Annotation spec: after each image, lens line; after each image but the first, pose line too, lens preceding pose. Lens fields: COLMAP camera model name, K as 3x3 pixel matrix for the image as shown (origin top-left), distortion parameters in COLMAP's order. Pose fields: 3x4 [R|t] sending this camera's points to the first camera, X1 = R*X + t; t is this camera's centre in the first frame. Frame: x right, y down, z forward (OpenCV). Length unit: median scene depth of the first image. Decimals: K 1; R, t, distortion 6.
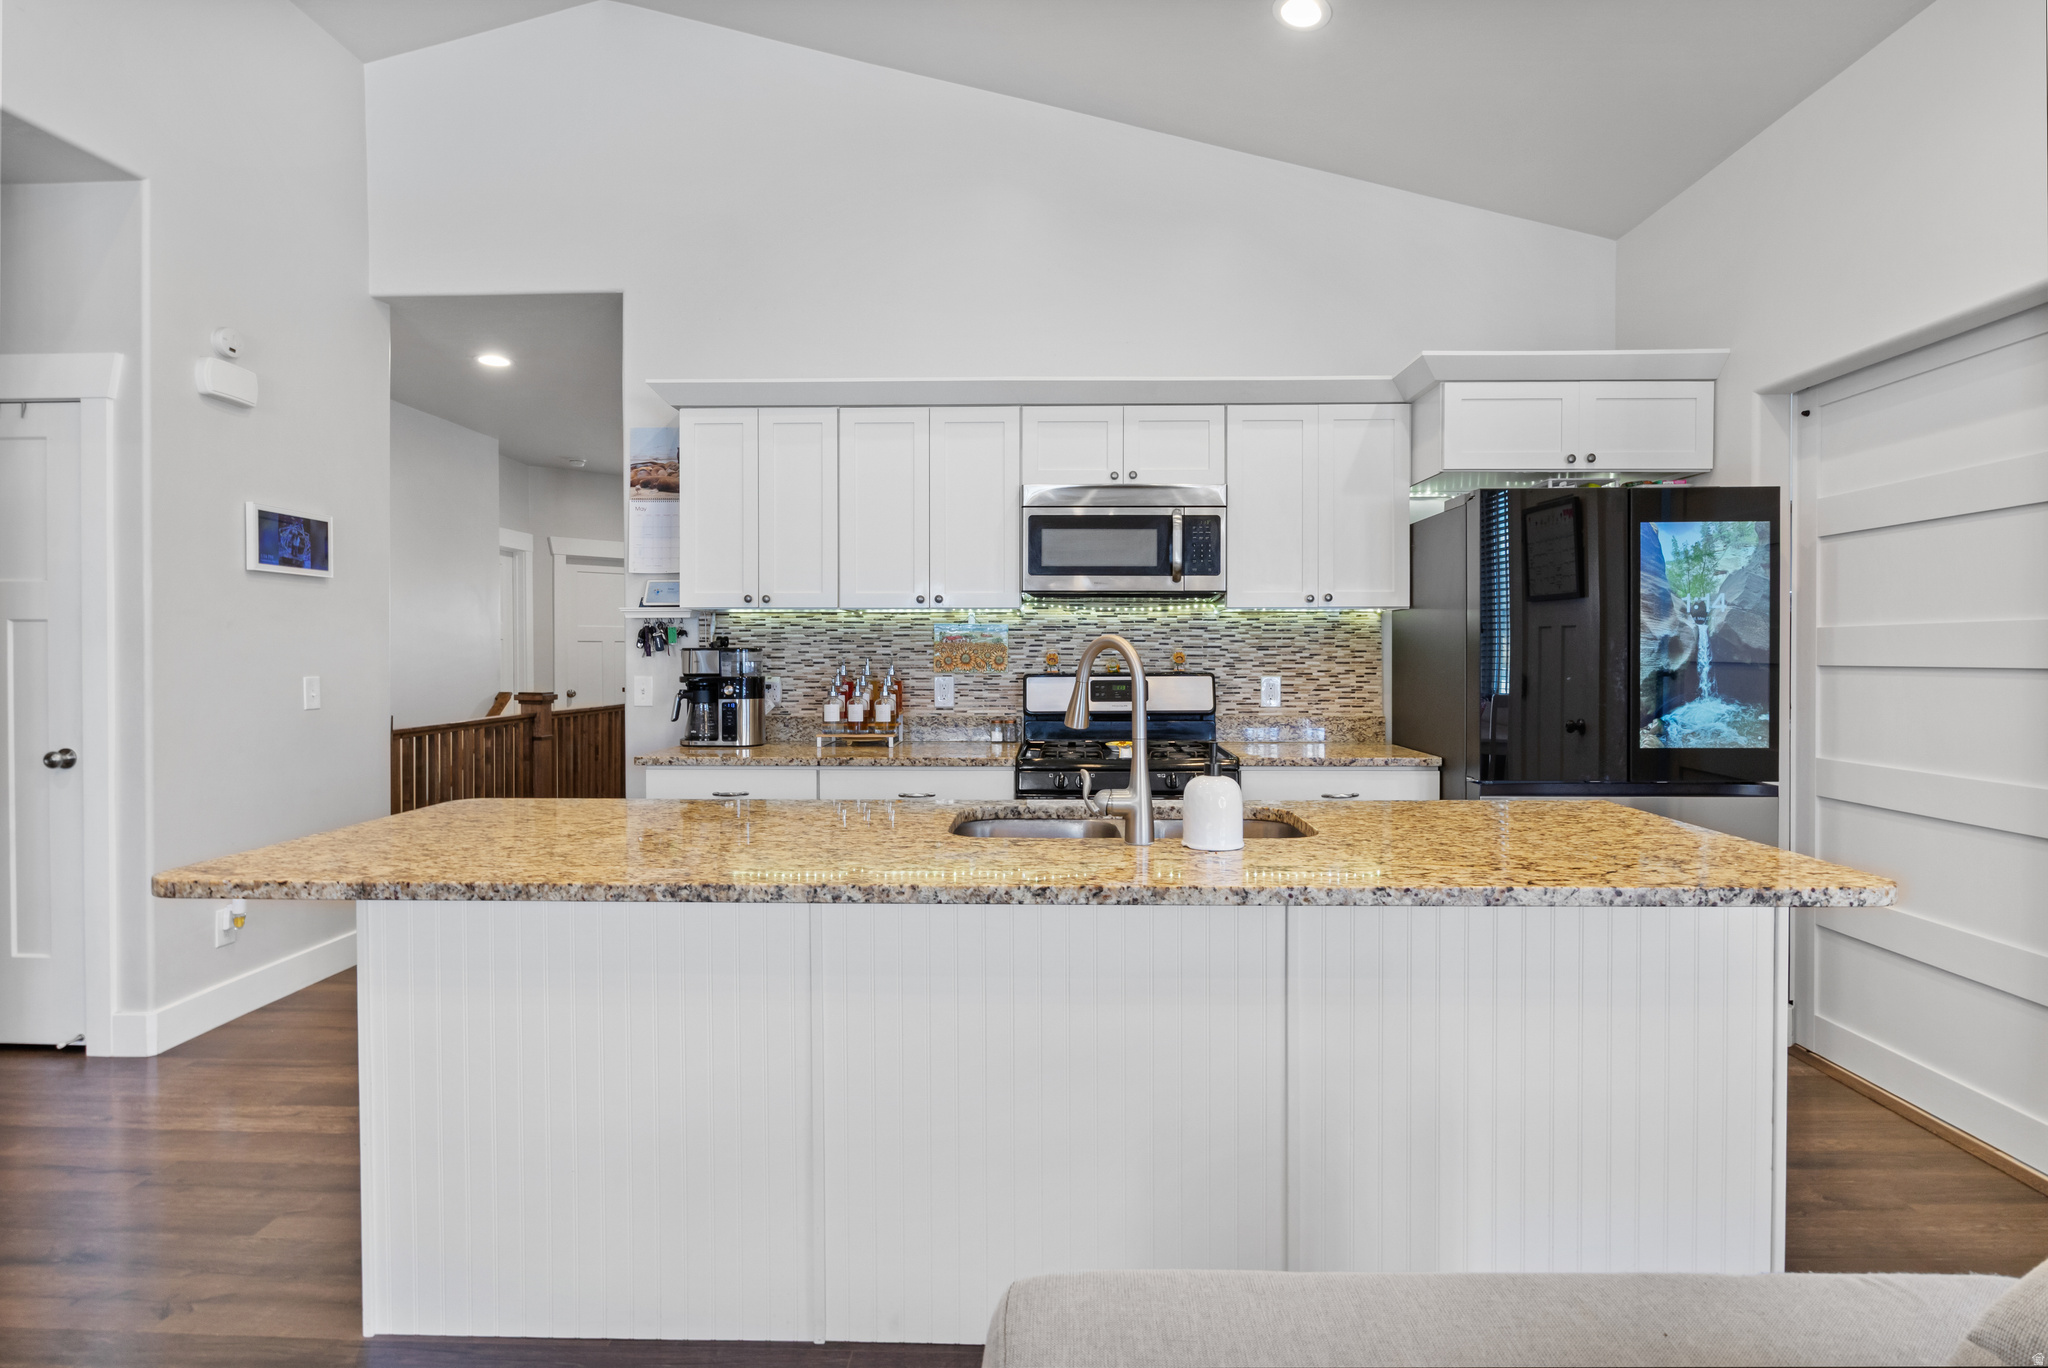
lens RADIAL K [[1021.3, 0, 1031.0], [0, 1021.3, 668.1], [0, 0, 1]] dist [-0.006882, -0.001015]
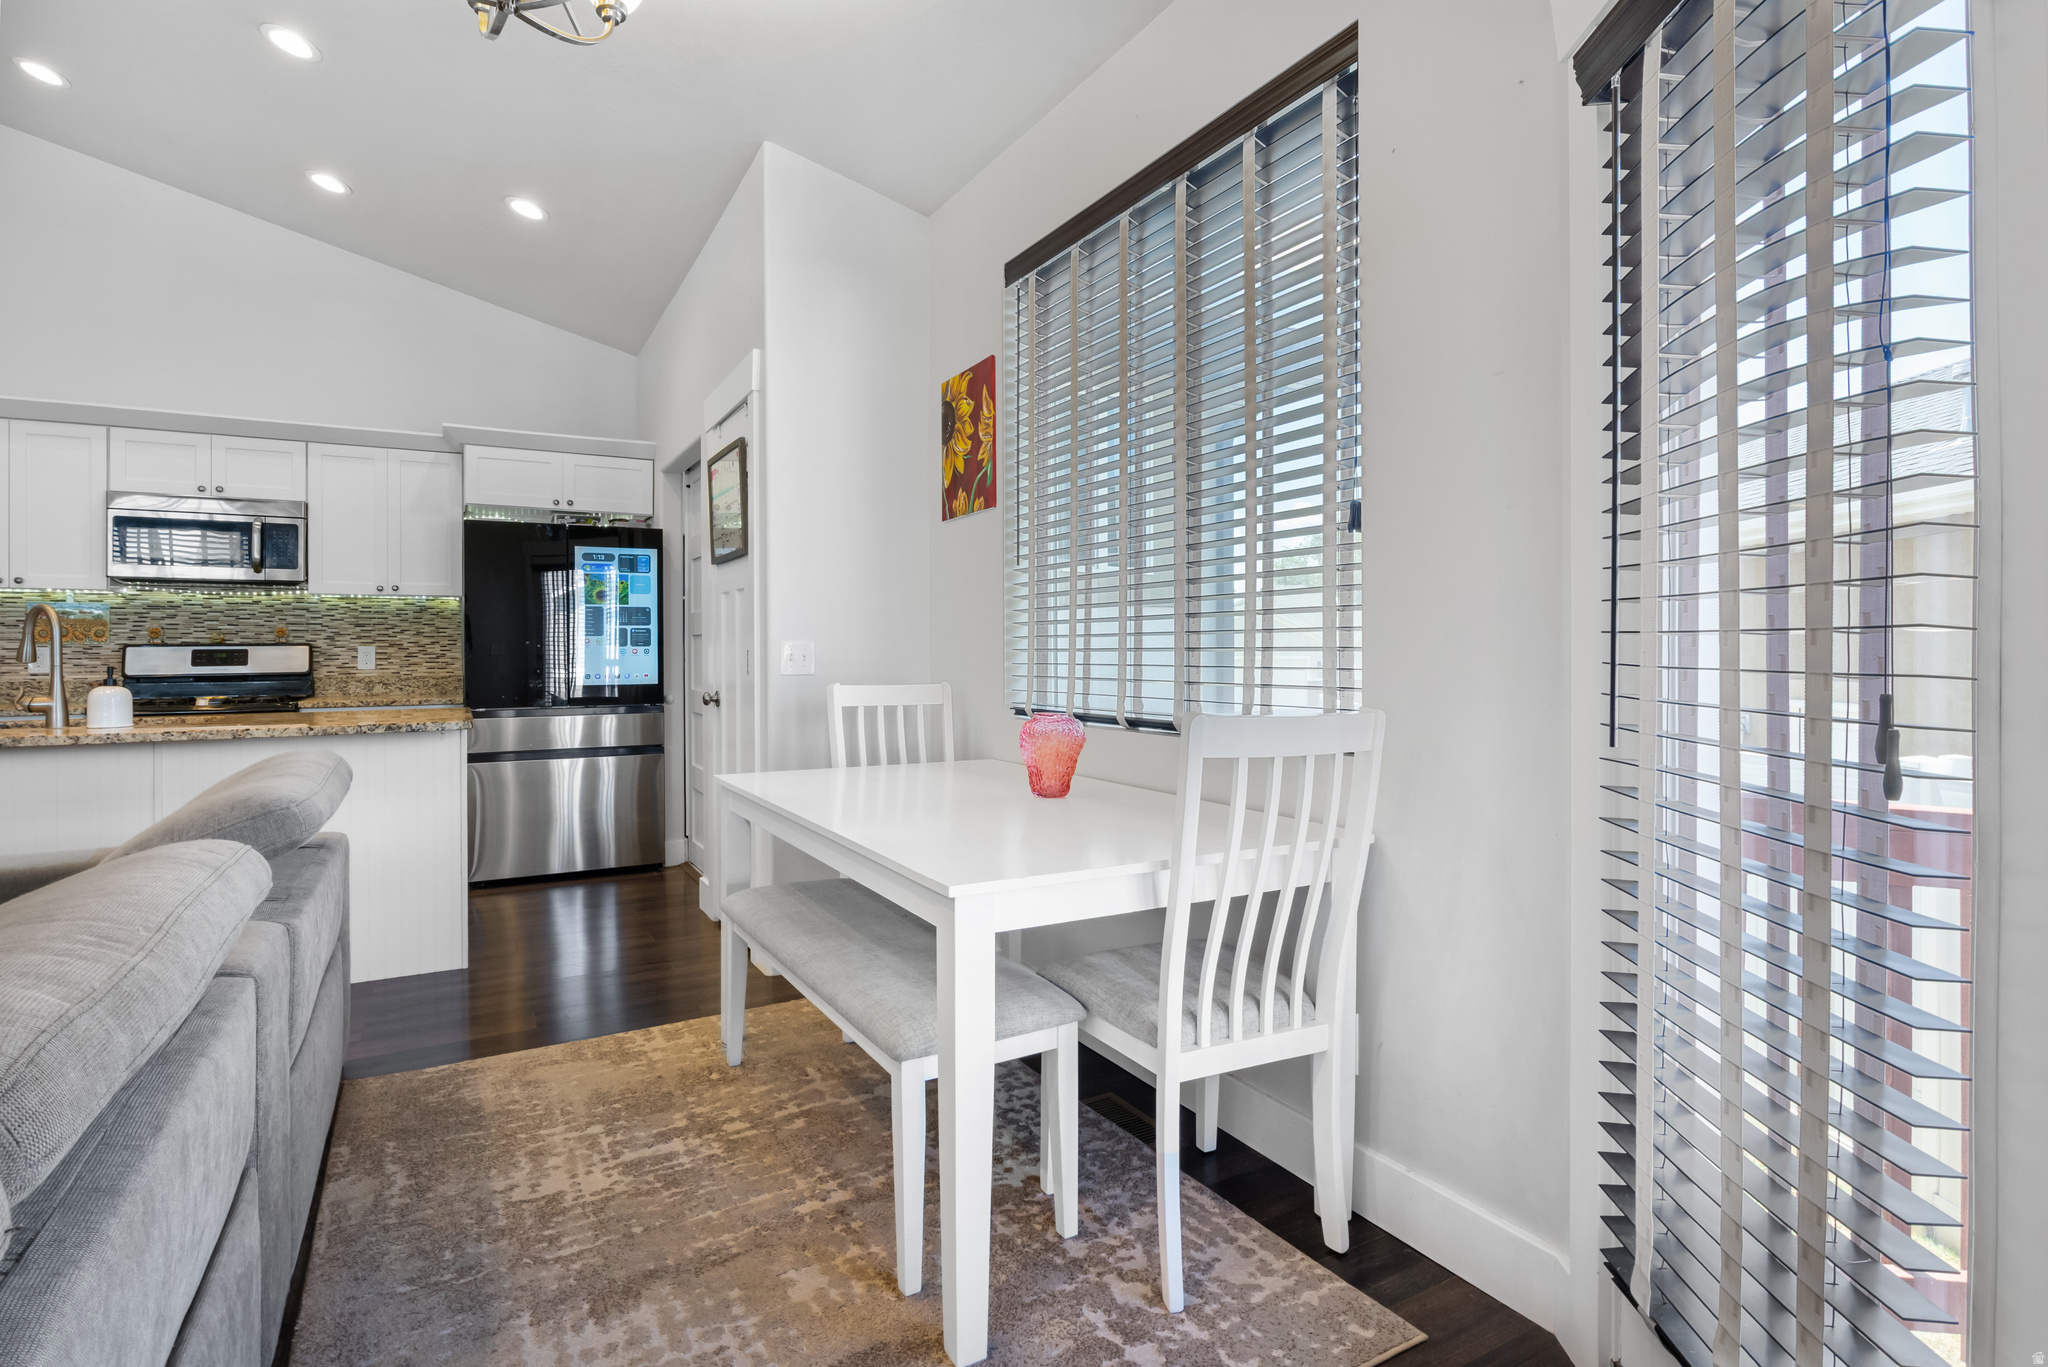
lens RADIAL K [[1017.6, 0, 1023.5], [0, 1017.6, 649.7], [0, 0, 1]] dist [-0.009613, 0.000187]
pose [[0.853455, -0.003181, 0.521157, 0.284296], [0.010717, 0.999877, -0.011448, 0.037604], [-0.521057, 0.015355, 0.853384, -0.585936]]
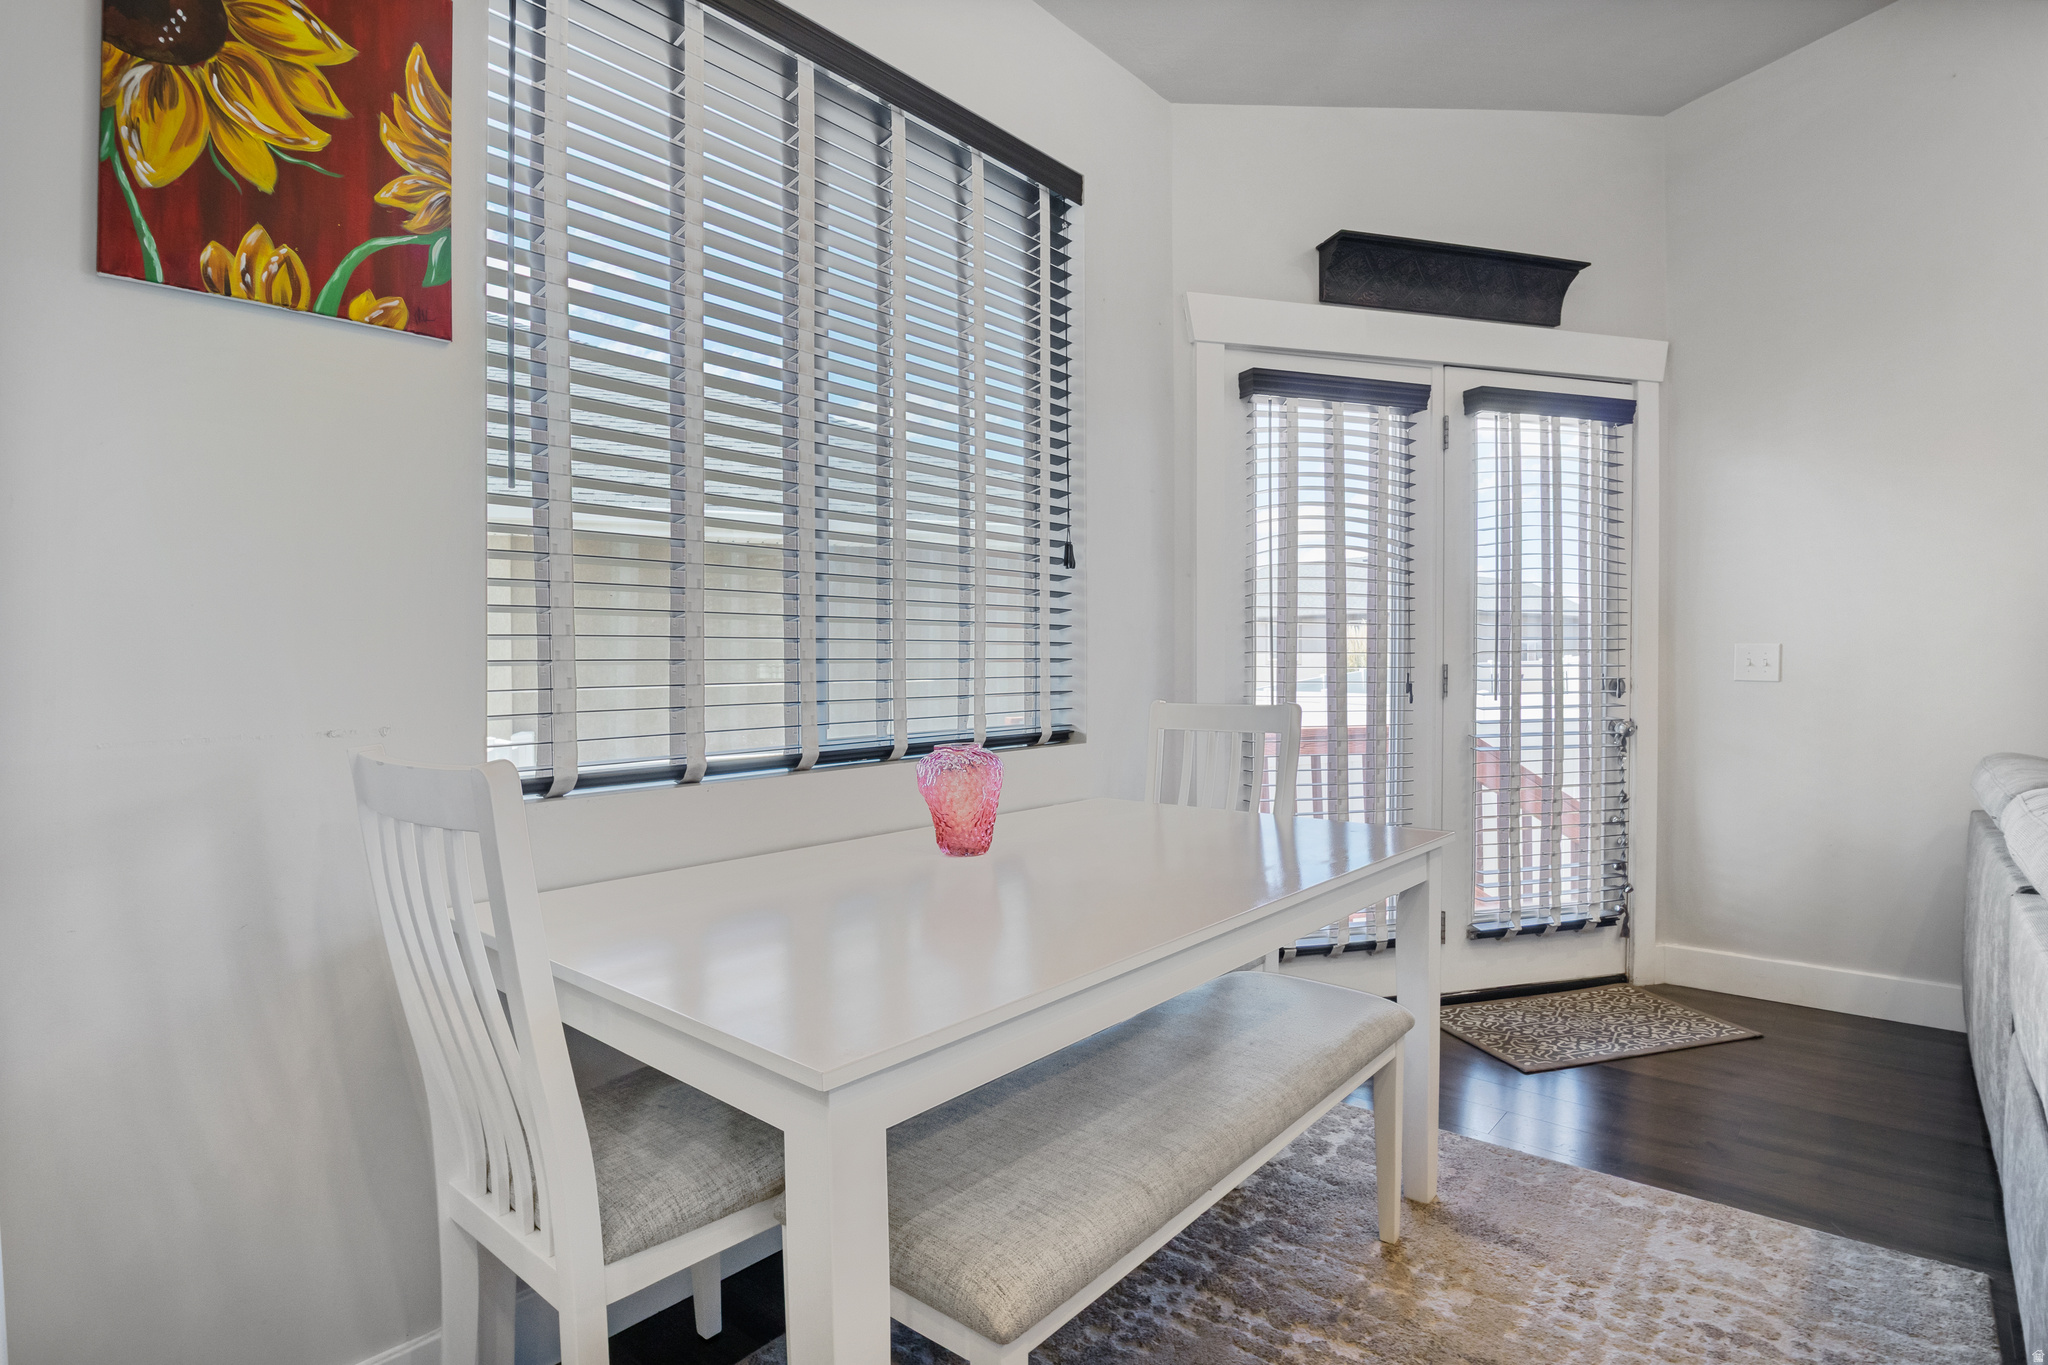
lens RADIAL K [[1025.9, 0, 1030.3], [0, 1025.9, 673.6], [0, 0, 1]] dist [-0.033895, -0.000777]
pose [[-0.781131, -0.005553, 0.624343, 0.304184], [0.012112, 0.999638, 0.024044, 0.025301], [-0.624250, 0.026343, -0.780780, 0.302316]]
